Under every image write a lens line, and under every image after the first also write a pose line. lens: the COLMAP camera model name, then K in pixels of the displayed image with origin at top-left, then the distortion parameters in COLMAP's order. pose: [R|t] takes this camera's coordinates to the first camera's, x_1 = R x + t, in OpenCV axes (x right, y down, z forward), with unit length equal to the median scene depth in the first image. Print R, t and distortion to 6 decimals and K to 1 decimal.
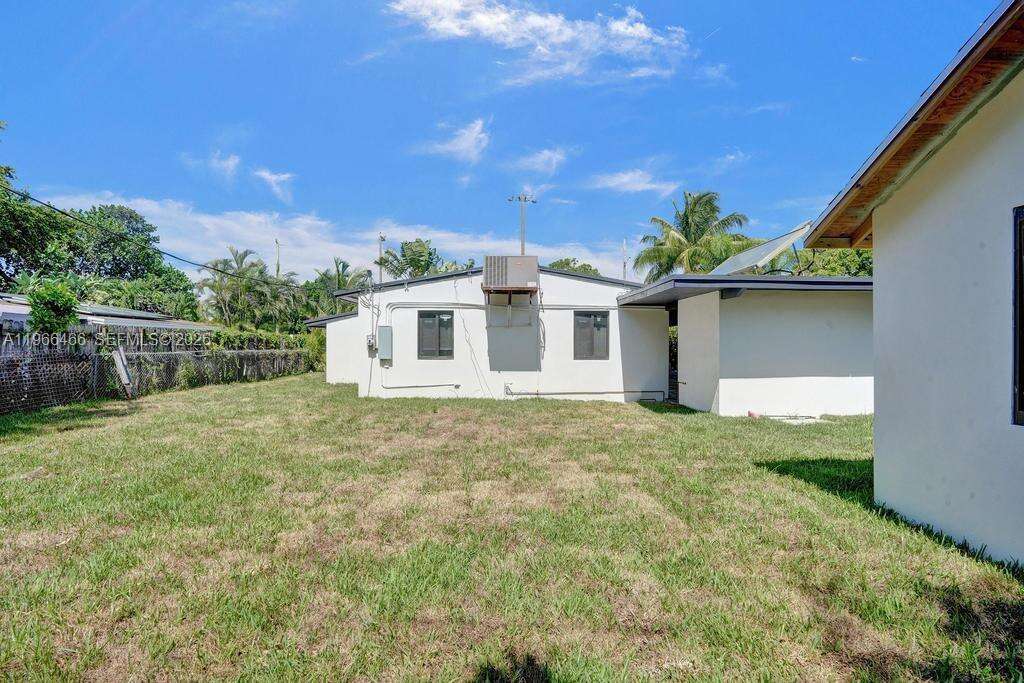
lens RADIAL K [[480.3, 0, 512.9], [0, 480.3, 340.3], [0, 0, 1]] dist [-0.055354, 0.031679]
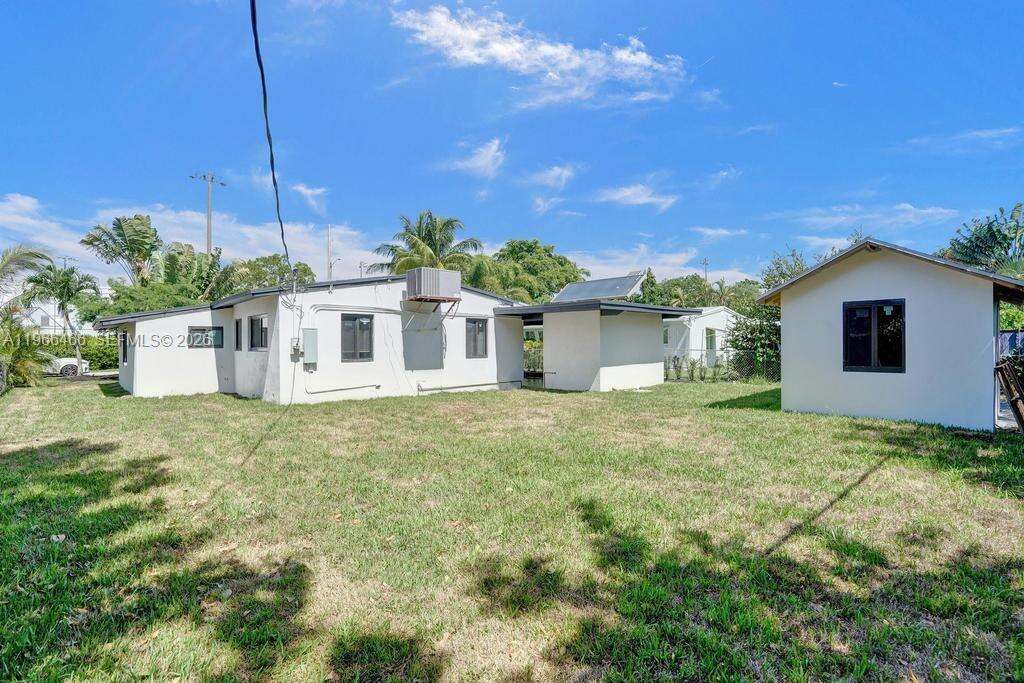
lens RADIAL K [[480.3, 0, 512.9], [0, 480.3, 340.3], [0, 0, 1]] dist [-0.055354, 0.031679]
pose [[0.752586, -0.002157, 0.658490, -0.582502], [0.003634, 0.999993, -0.000878, -0.003956], [-0.658484, 0.003054, 0.752589, 0.013734]]
